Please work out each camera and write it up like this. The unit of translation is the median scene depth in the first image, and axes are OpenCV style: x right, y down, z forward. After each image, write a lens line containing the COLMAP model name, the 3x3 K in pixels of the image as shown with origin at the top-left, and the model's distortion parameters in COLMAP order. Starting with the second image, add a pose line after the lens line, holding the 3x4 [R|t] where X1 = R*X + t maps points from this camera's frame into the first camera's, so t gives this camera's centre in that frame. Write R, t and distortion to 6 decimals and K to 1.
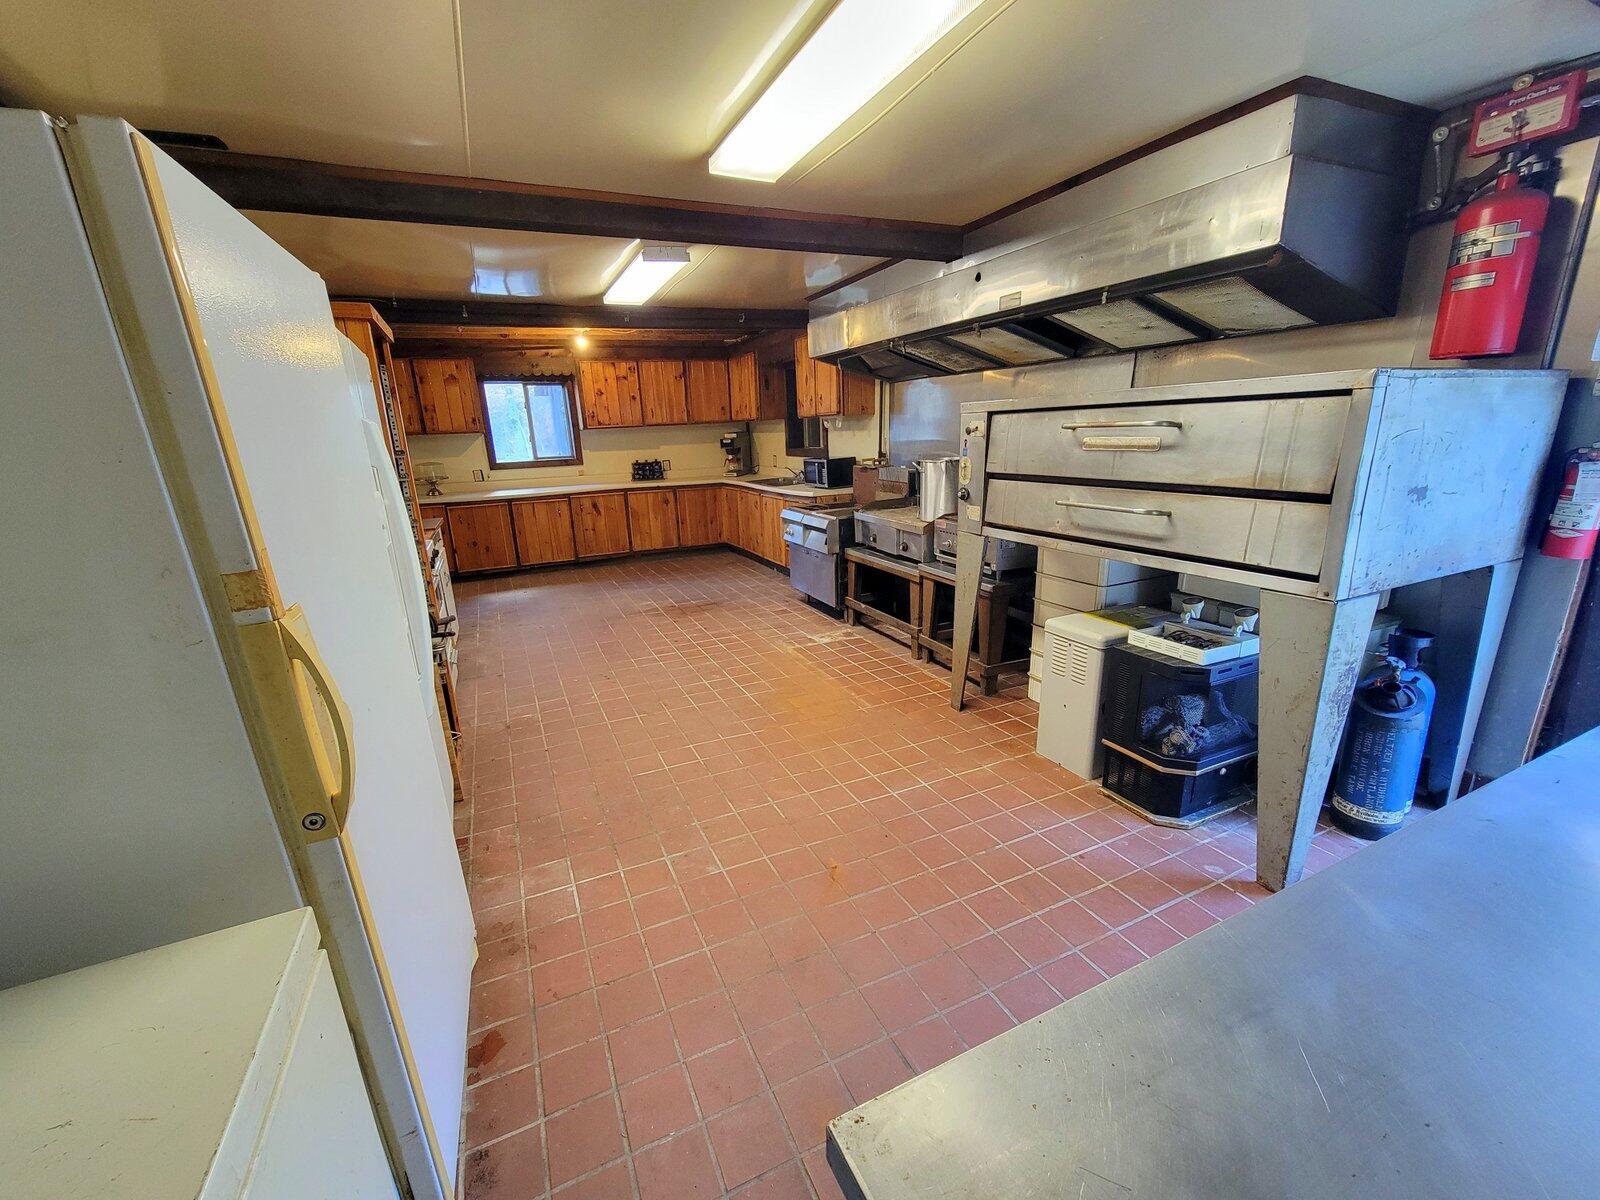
lens RADIAL K [[662.8, 0, 791.7], [0, 662.8, 614.6], [0, 0, 1]] dist [-0.000236, 0.000060]
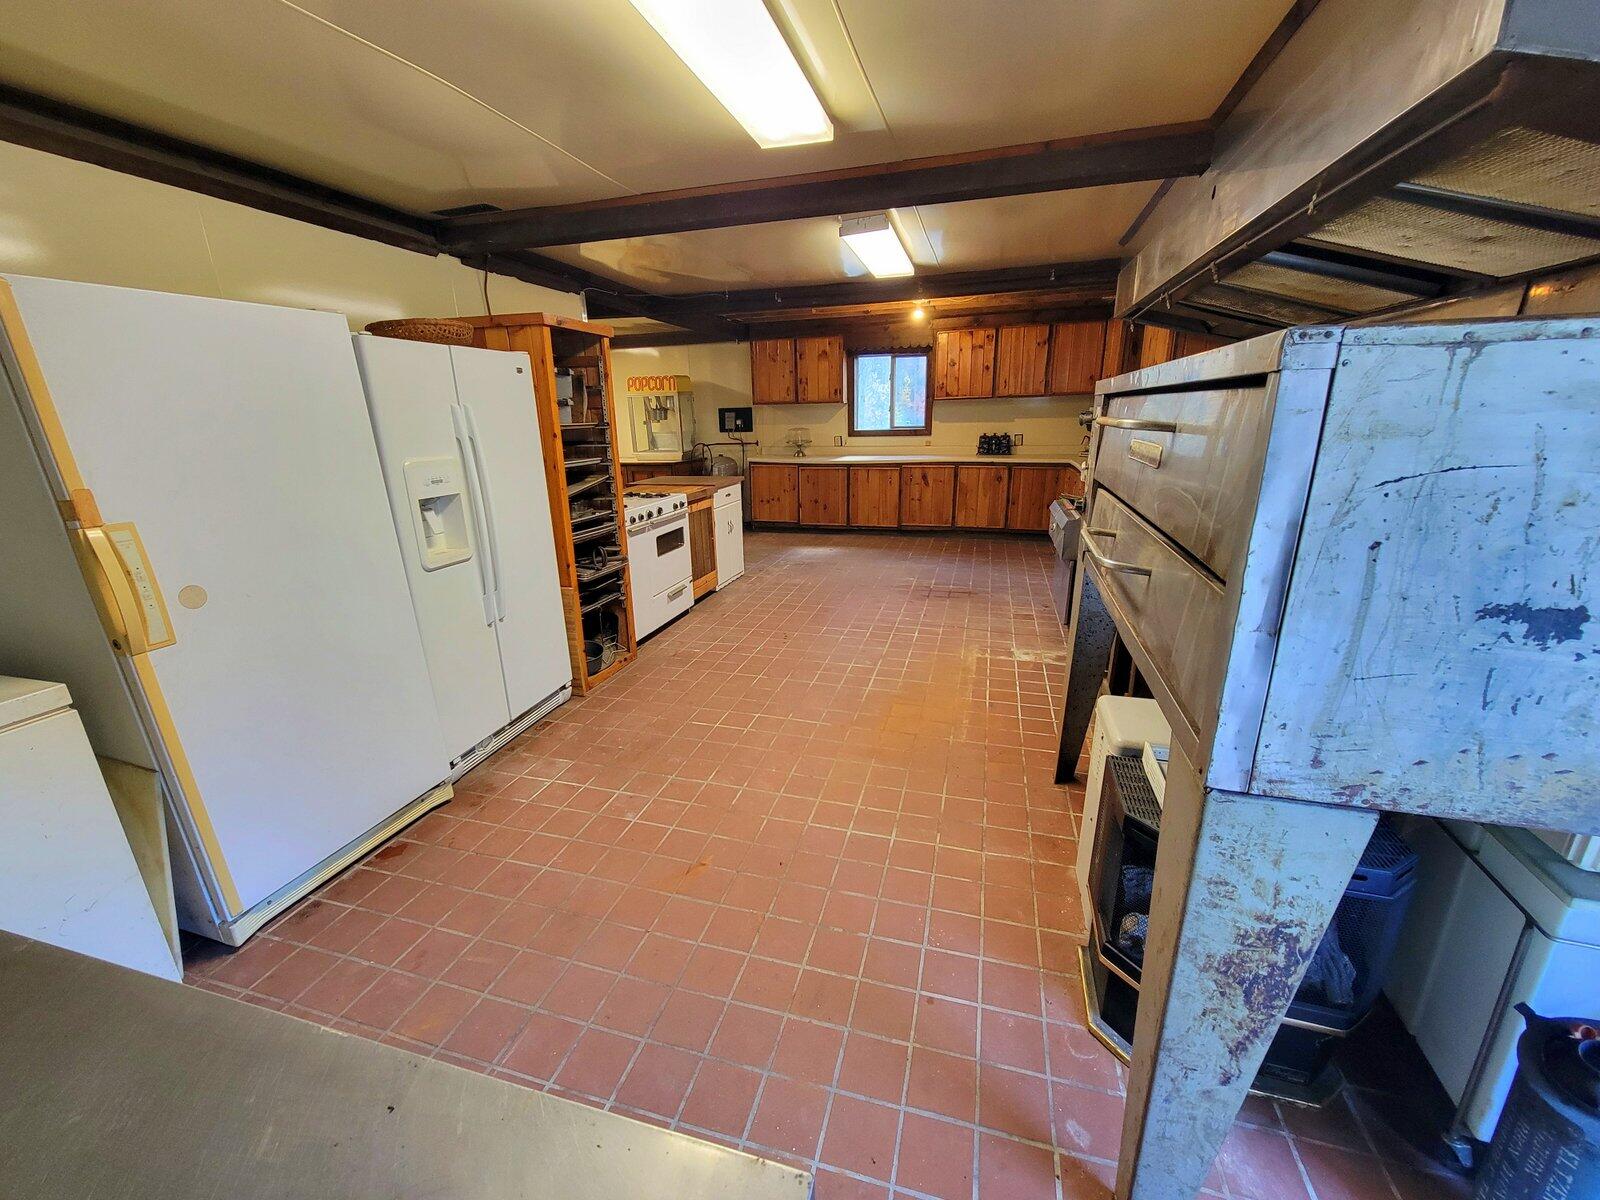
lens RADIAL K [[656.1, 0, 795.7], [0, 656.1, 615.0], [0, 0, 1]] dist [-0.003332, 0.000447]
pose [[0.751559, 0.215781, -0.623376, 0.227416], [-0.182639, 0.976111, 0.117687, -0.040193], [0.633879, 0.025404, 0.773015, 0.103923]]
